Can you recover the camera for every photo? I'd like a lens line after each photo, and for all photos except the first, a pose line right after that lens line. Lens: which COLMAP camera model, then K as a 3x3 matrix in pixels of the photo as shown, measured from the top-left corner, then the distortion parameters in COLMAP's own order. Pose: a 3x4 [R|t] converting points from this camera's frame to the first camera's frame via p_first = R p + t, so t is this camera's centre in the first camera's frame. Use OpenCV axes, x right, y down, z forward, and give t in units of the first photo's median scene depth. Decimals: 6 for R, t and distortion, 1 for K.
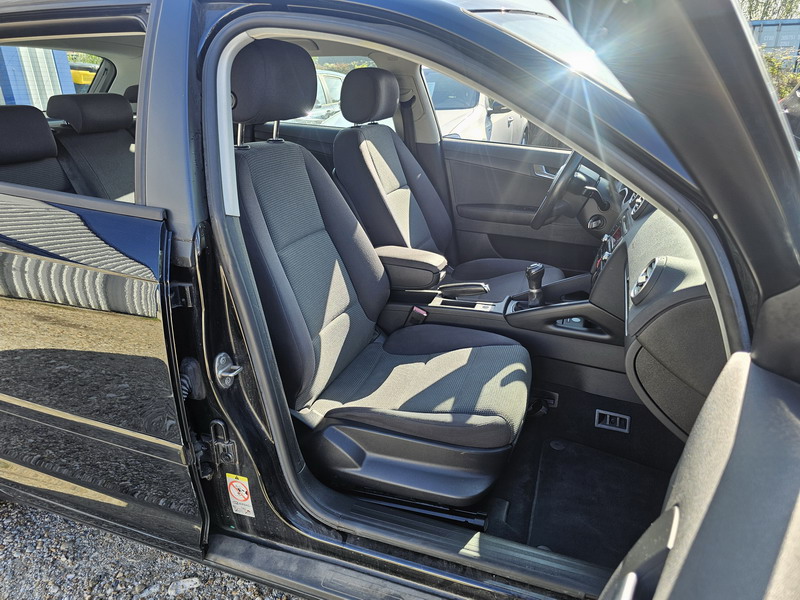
lens RADIAL K [[541.7, 0, 411.3], [0, 541.7, 281.0], [0, 0, 1]] dist [0.038855, -0.029522]
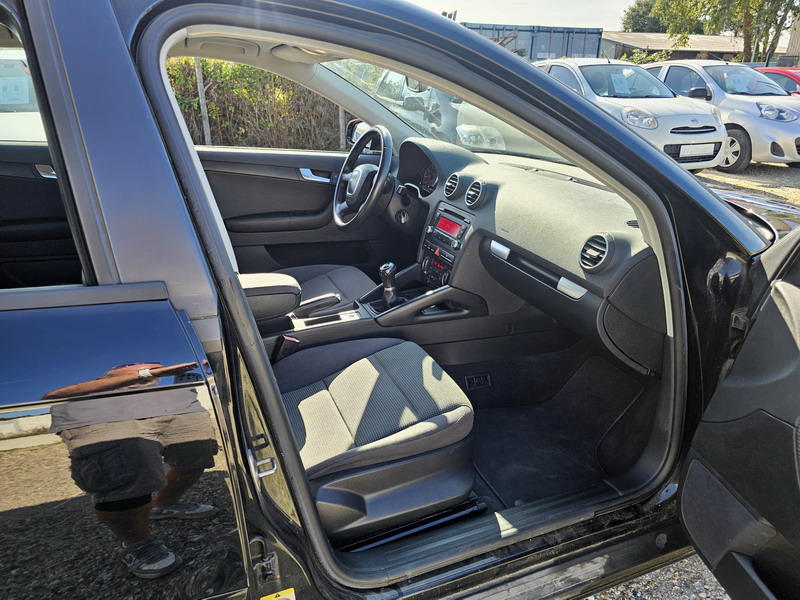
lens RADIAL K [[541.7, 0, 399.8], [0, 541.7, 285.4], [0, 0, 1]] dist [0.038855, -0.029522]
pose [[0.757699, -0.220308, 0.614294, -0.492682], [0.210462, 0.973493, 0.089537, -0.096277], [-0.617737, 0.061444, 0.783981, 0.205937]]
